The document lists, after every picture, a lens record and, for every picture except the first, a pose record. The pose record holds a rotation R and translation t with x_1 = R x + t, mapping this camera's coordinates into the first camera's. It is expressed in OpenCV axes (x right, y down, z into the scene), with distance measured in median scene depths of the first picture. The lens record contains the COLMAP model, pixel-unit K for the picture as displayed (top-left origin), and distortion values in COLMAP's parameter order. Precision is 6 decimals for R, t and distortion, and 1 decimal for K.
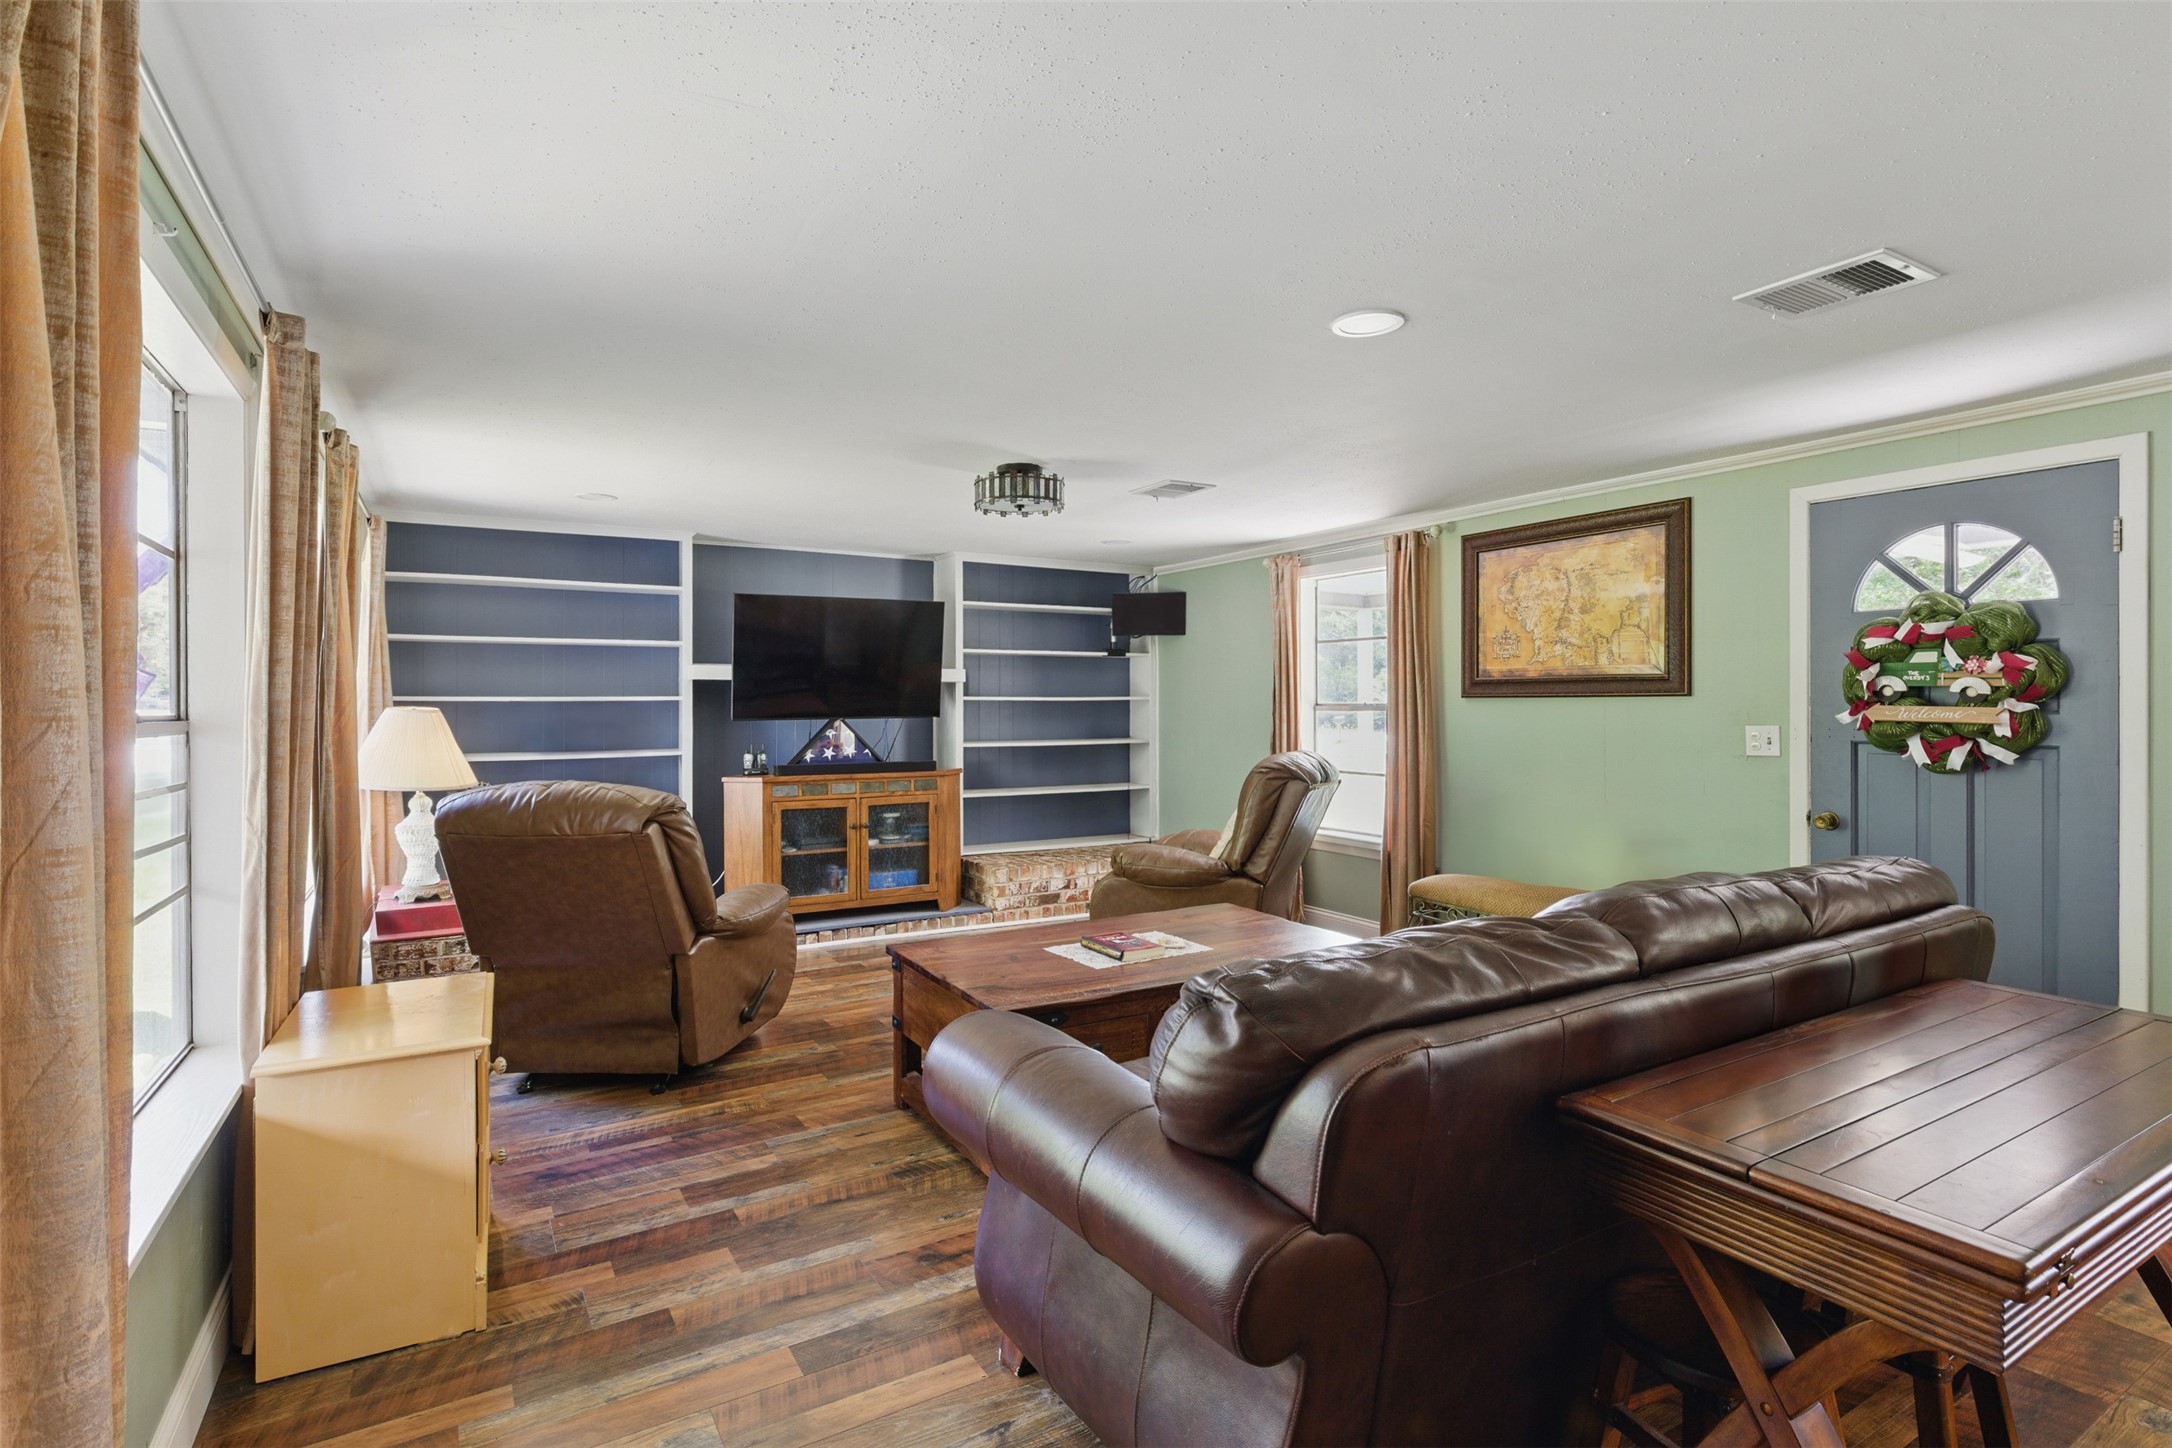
lens RADIAL K [[1041.7, 0, 1098.1], [0, 1041.7, 709.1], [0, 0, 1]] dist [0.000674, -0.000205]
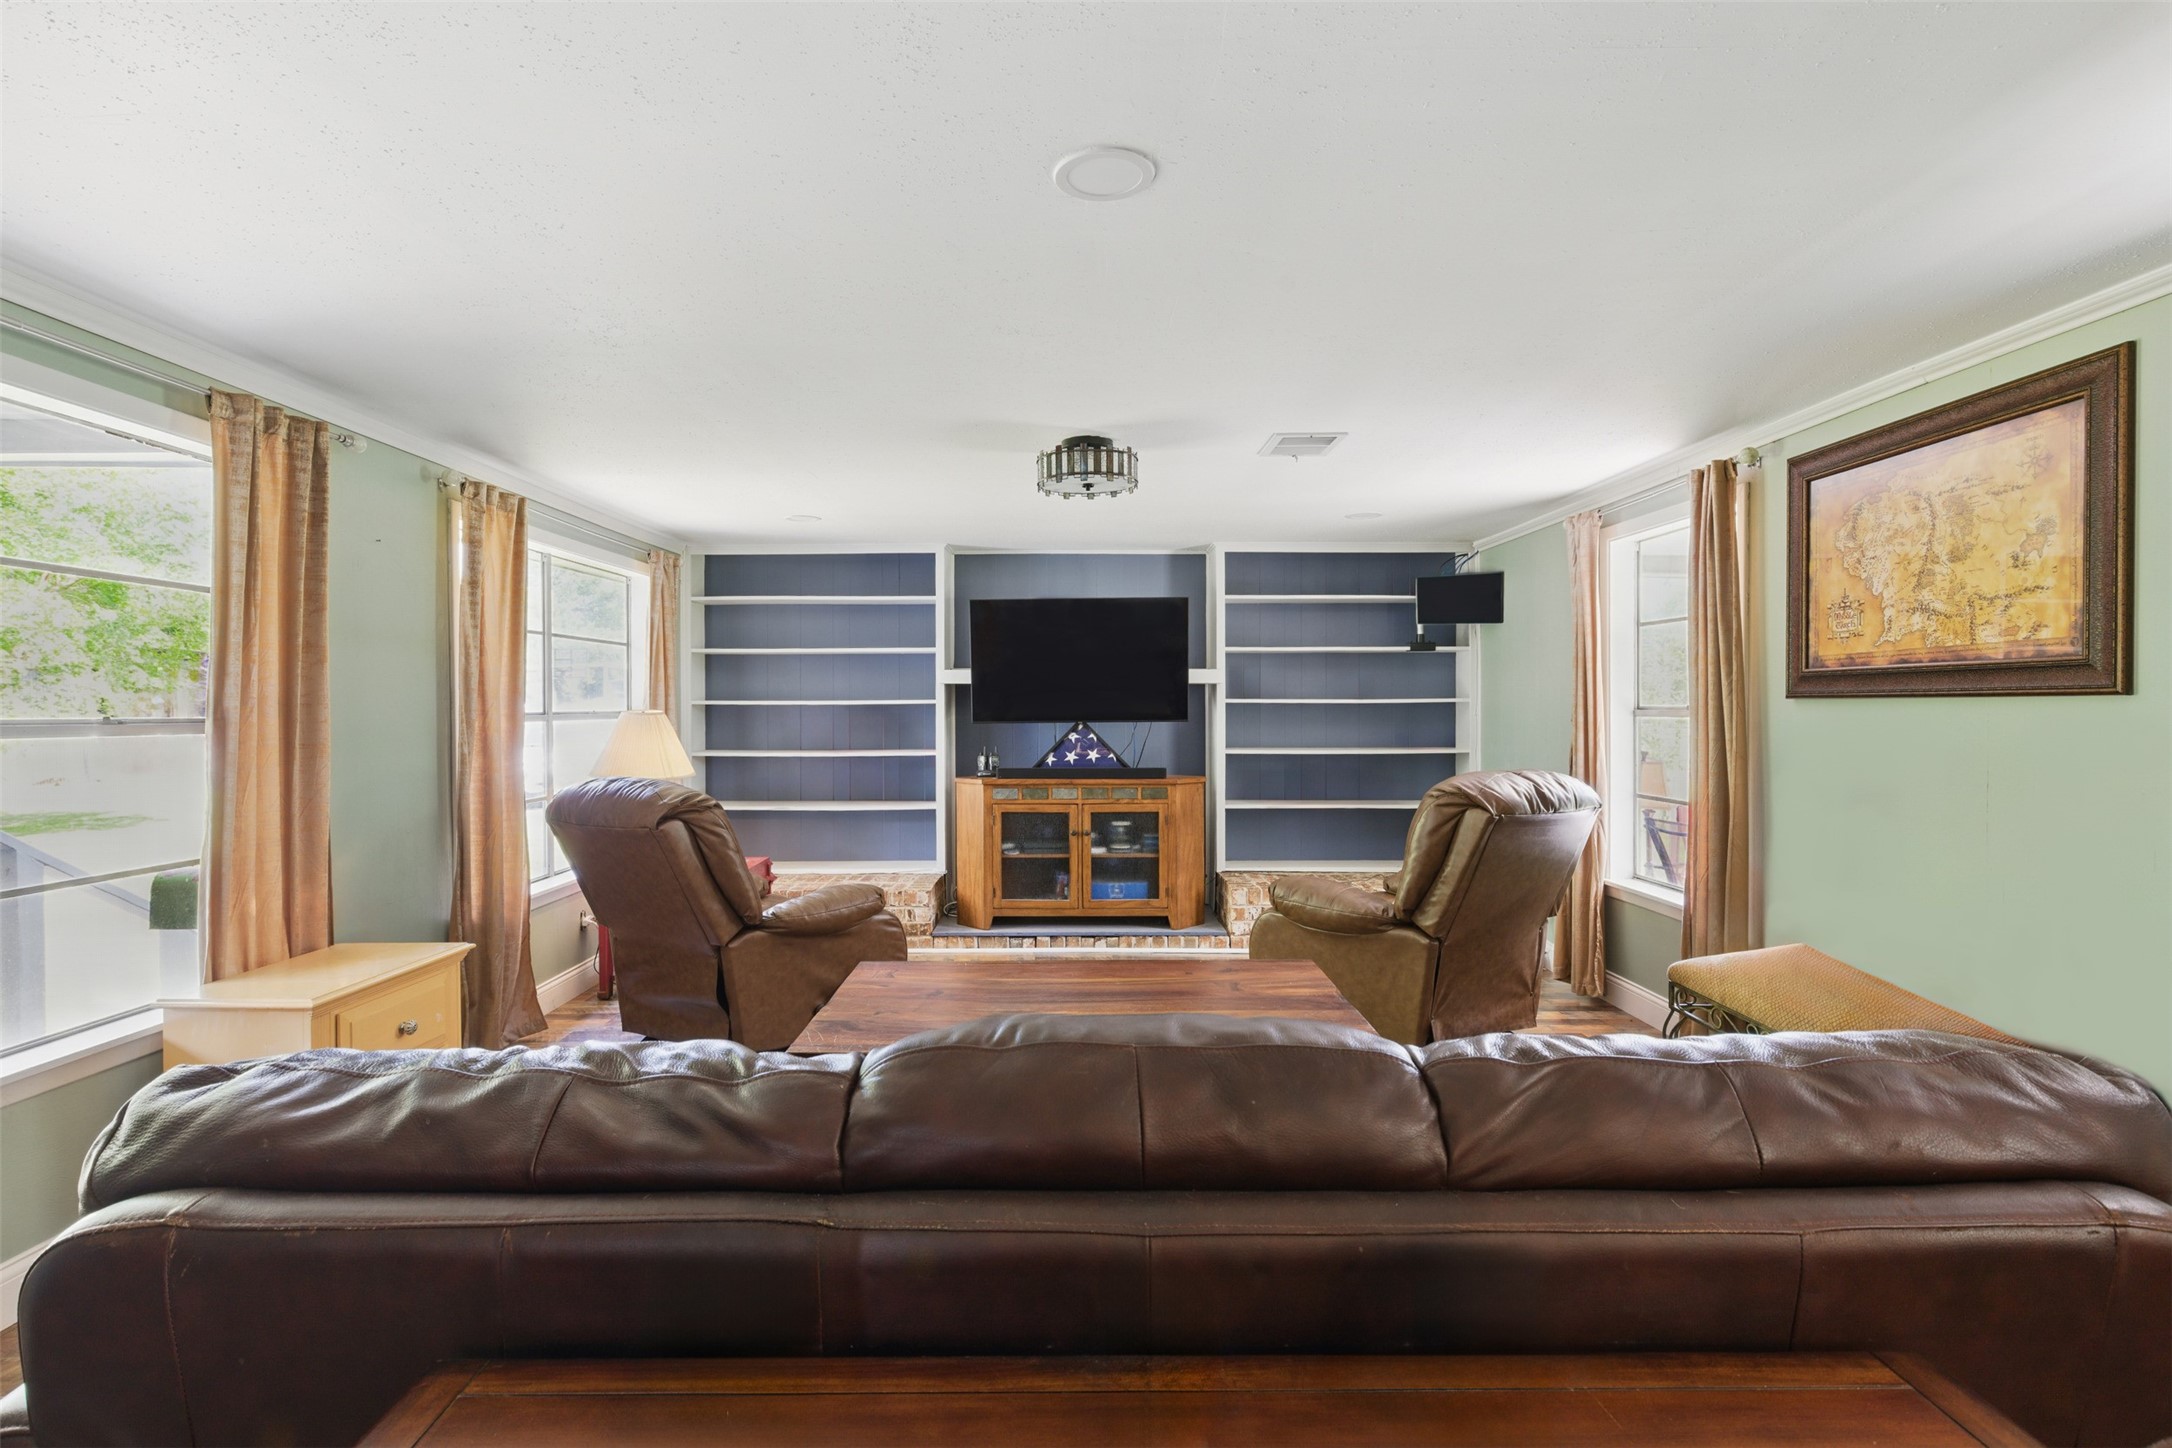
lens RADIAL K [[1041.7, 0, 1089.7], [0, 1041.7, 718.5], [0, 0, 1]] dist [0.000674, -0.000205]
pose [[0.863577, 0.005444, -0.504188, 0.273927], [-0.001392, 0.999964, 0.008412, -0.002681], [0.504215, -0.006563, 0.863553, 0.169859]]
